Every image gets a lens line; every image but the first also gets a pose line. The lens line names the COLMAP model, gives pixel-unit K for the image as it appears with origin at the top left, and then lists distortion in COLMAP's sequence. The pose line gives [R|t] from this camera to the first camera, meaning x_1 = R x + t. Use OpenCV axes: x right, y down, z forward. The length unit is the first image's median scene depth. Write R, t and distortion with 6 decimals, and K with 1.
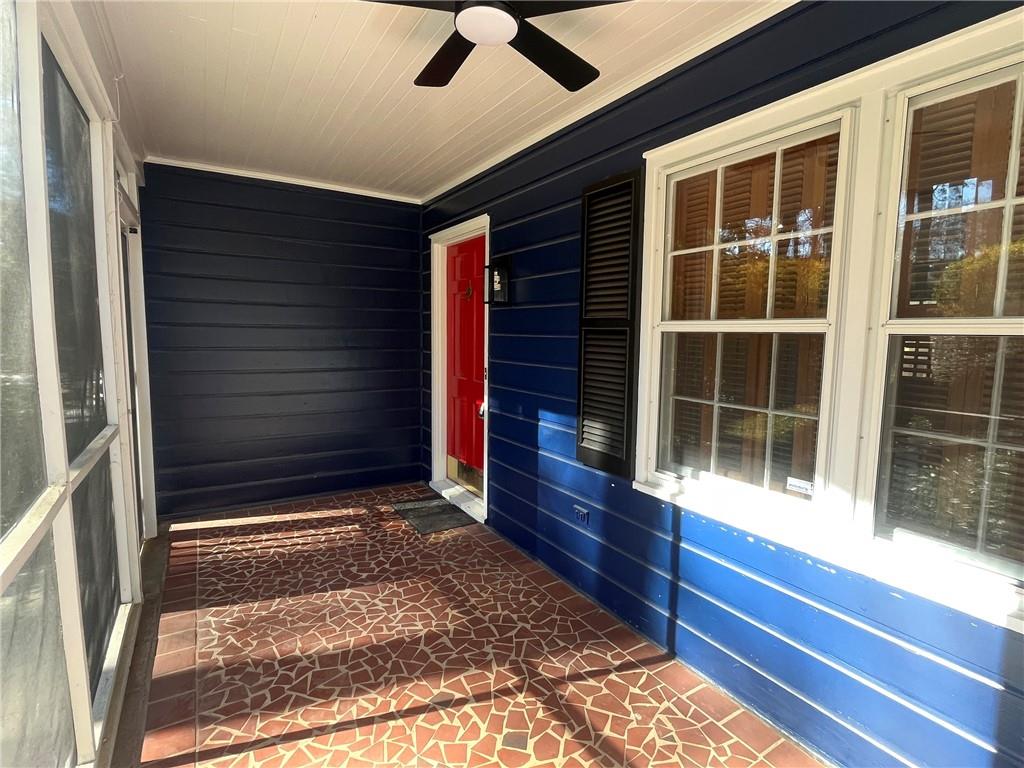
lens RADIAL K [[504.5, 0, 511.3], [0, 504.5, 381.7], [0, 0, 1]] dist [0.001008, -0.002098]
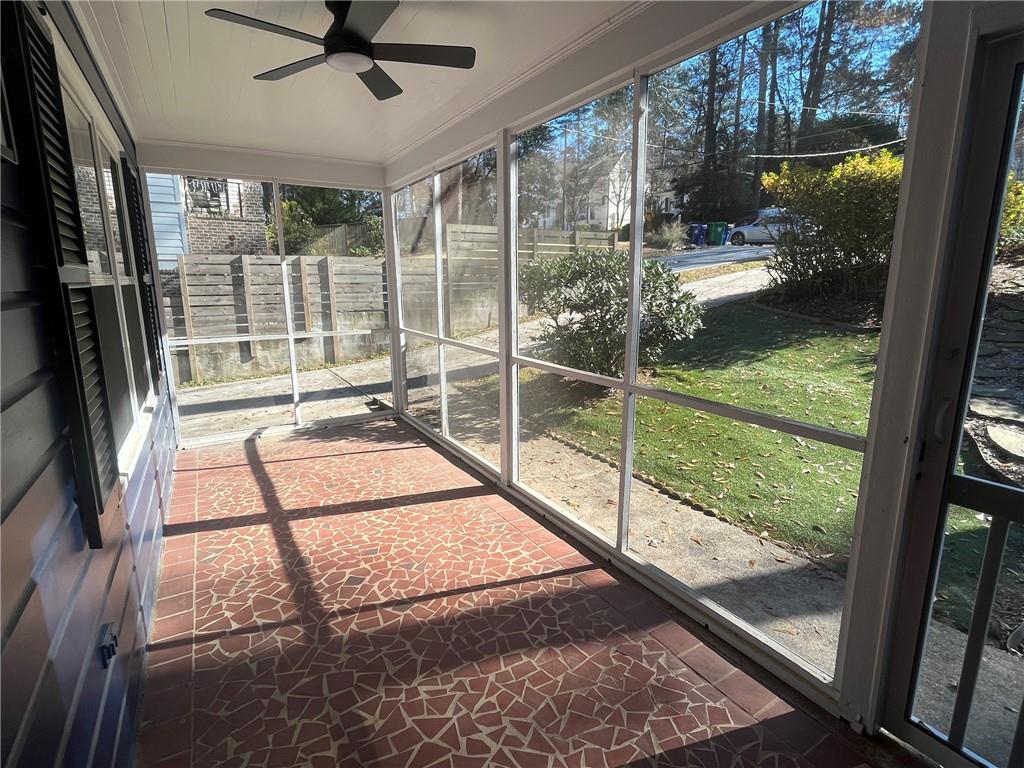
lens RADIAL K [[504.5, 0, 516.3], [0, 504.5, 382.9], [0, 0, 1]] dist [0.001008, -0.002098]
pose [[-0.999925, -0.012037, -0.002125, -0.377505], [-0.012124, 0.954708, 0.297296, -0.211598], [-0.001550, 0.297300, -0.954783, 1.897921]]
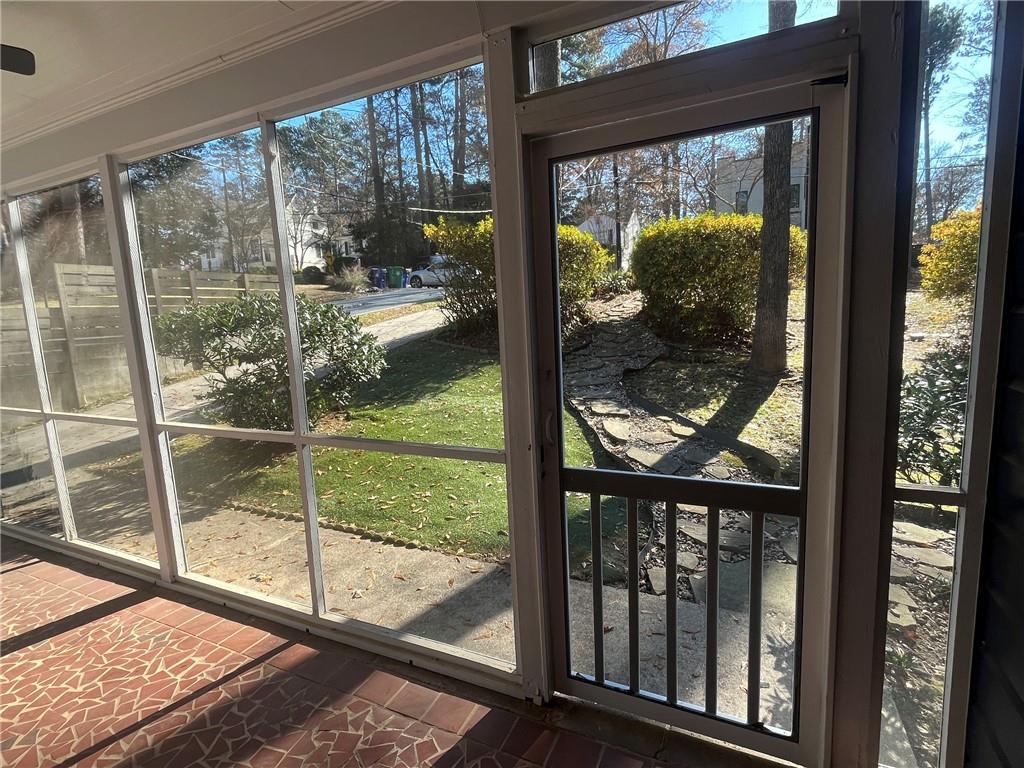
lens RADIAL K [[504.5, 0, 512.7], [0, 504.5, 384.8], [0, 0, 1]] dist [0.001008, -0.002098]
pose [[-0.836273, 0.097663, -0.539545, -0.447031], [-0.023346, 0.976775, 0.212992, -0.219546], [0.547815, 0.190716, -0.814571, 1.913227]]
